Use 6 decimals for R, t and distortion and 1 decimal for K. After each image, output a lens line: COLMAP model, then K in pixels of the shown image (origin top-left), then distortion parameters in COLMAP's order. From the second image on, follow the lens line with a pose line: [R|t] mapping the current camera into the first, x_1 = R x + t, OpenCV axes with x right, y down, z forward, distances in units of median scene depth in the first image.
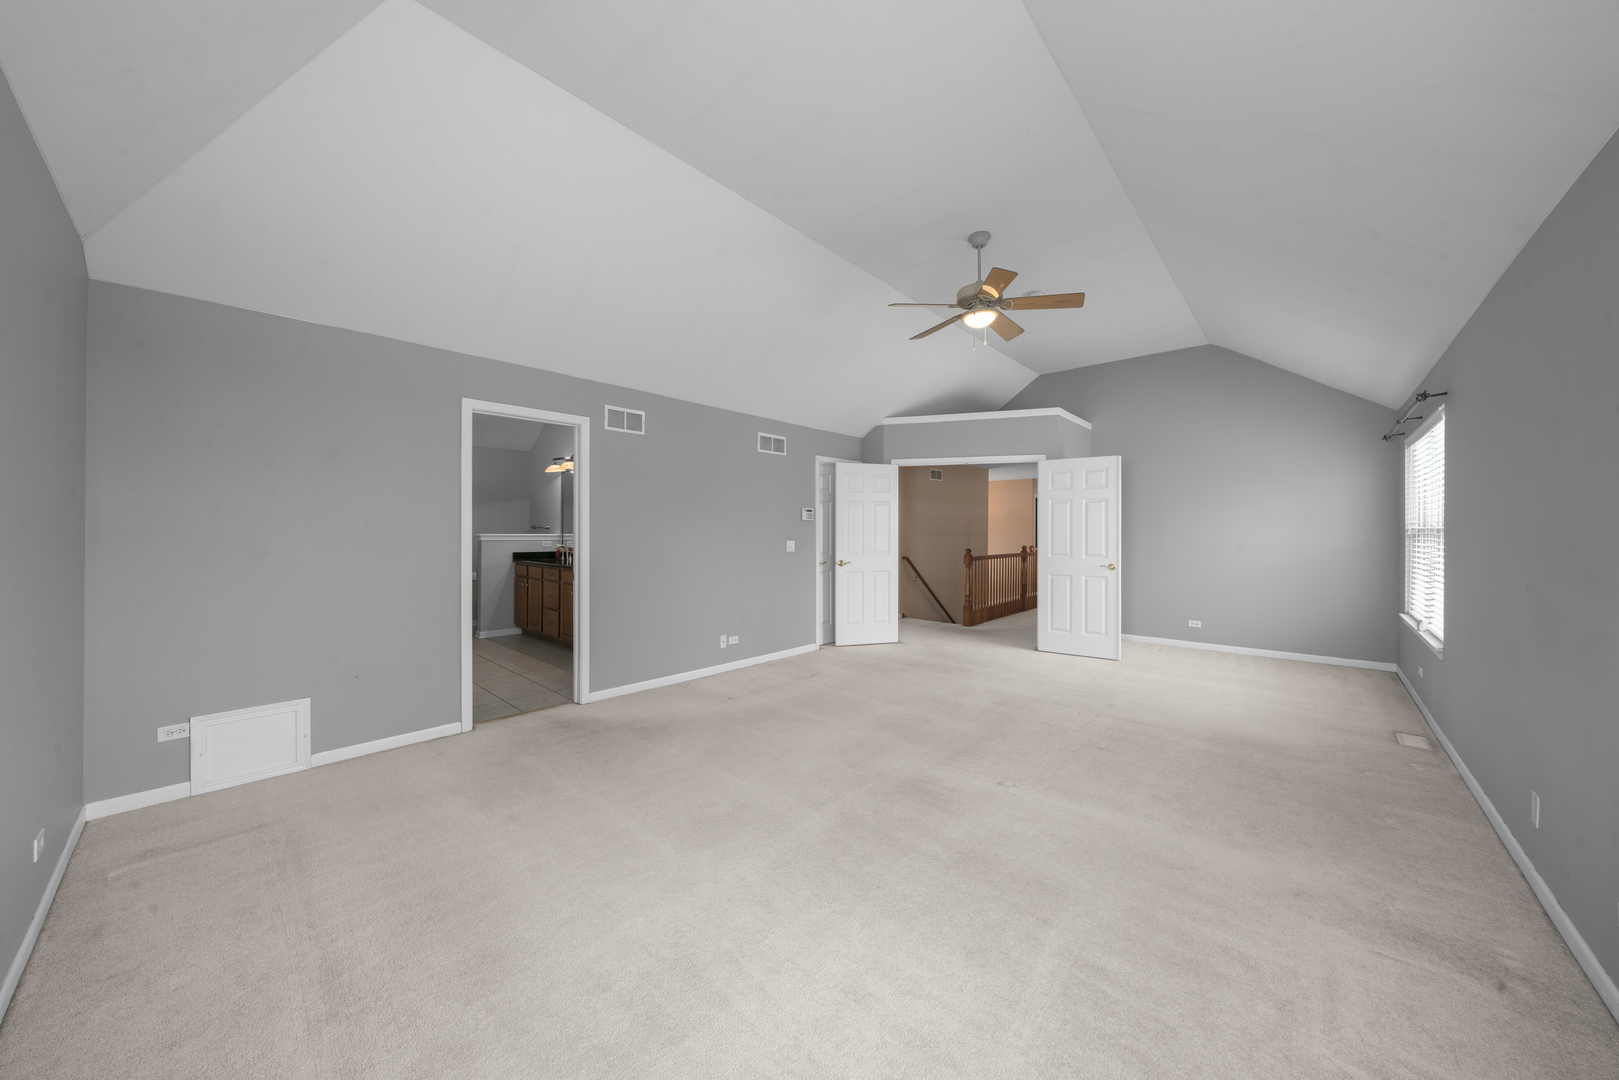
lens RADIAL K [[549.9, 0, 805.7], [0, 549.9, 529.7], [0, 0, 1]] dist [-0.009276, 0.001131]
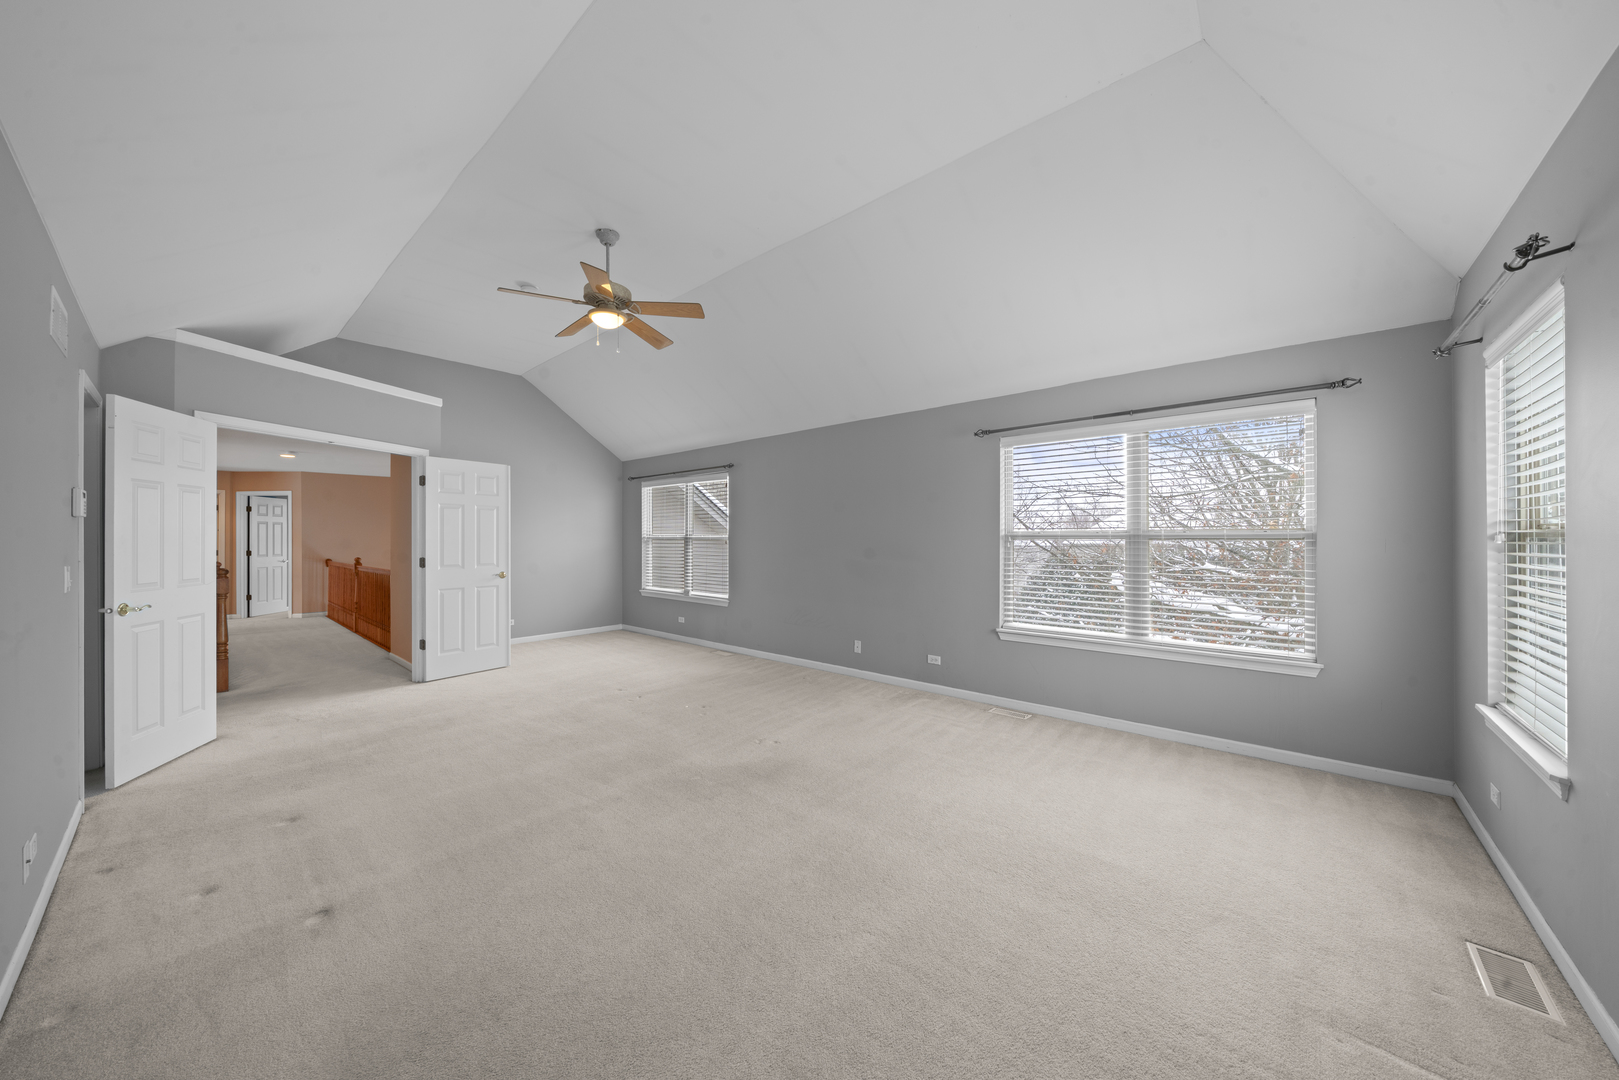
lens RADIAL K [[549.9, 0, 798.8], [0, 549.9, 537.7], [0, 0, 1]] dist [-0.009276, 0.001131]
pose [[-0.012759, -0.002904, 0.999914, -0.410918], [0.001231, 0.999995, 0.002920, -0.003048], [-0.999918, 0.001268, -0.012755, 0.430860]]
